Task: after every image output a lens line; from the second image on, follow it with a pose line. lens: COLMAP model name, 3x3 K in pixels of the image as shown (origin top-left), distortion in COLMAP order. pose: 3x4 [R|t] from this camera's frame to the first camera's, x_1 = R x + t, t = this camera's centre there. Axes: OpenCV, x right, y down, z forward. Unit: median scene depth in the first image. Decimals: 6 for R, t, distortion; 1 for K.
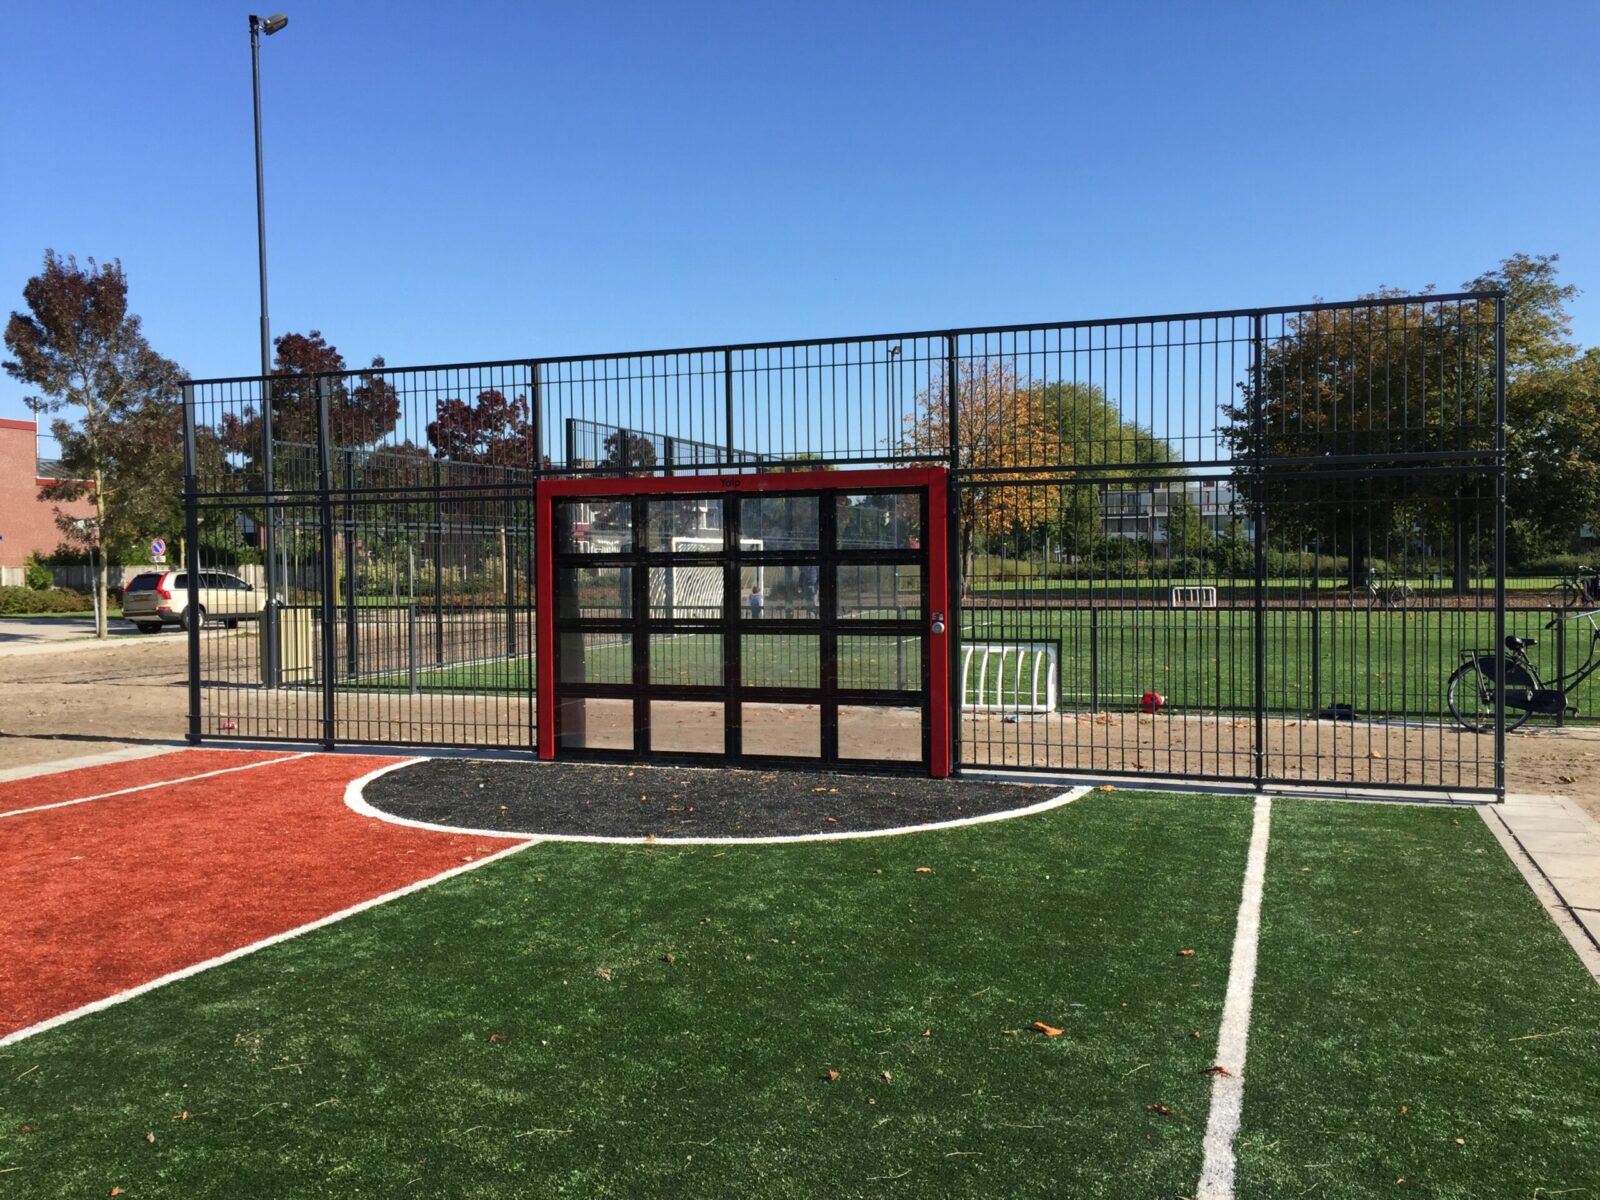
lens RADIAL K [[1326.9, 0, 800.7], [0, 1326.9, 588.0], [0, 0, 1]] dist [0.017383, 0.008007]
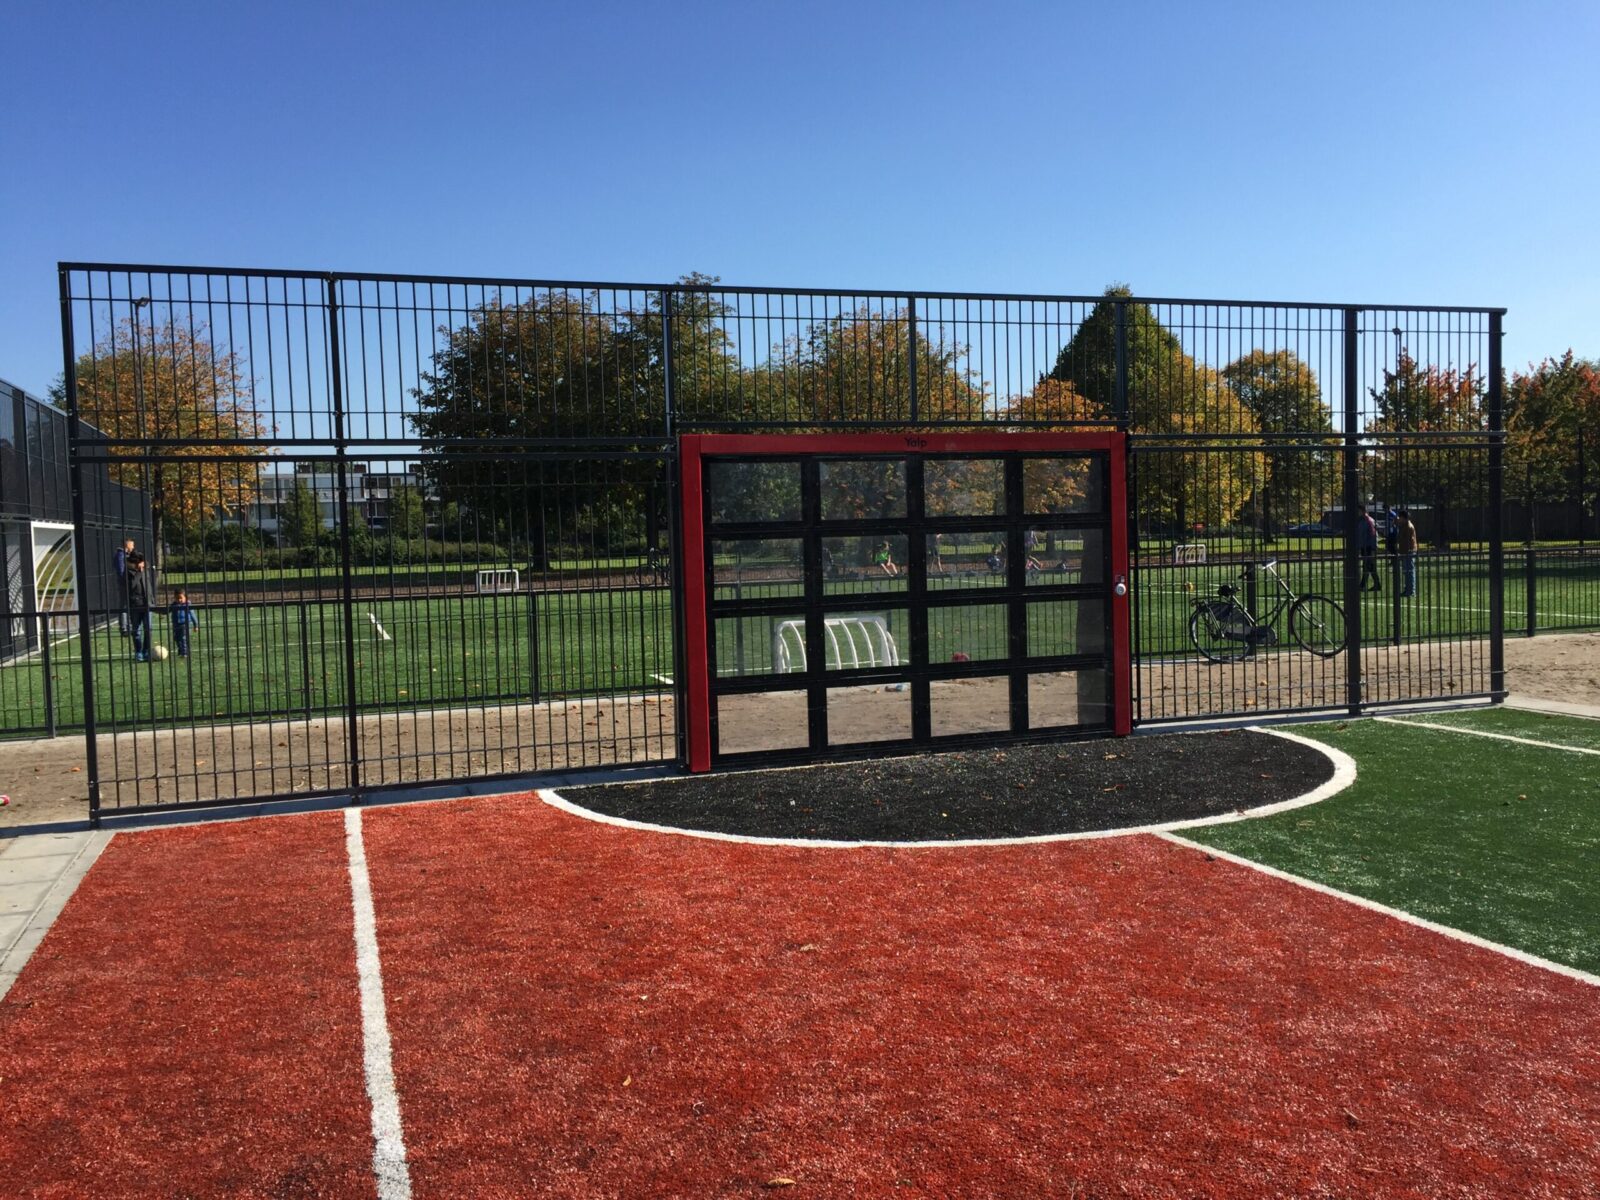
lens RADIAL K [[1442.0, 0, 801.9], [0, 1442.0, 611.7], [0, 0, 1]] dist [0.035206, -0.010870]
pose [[0.774967, -0.049649, 0.630048, -0.539769], [0.035392, 0.998754, 0.035171, -0.000553], [-0.631009, -0.004958, 0.775759, 0.199681]]
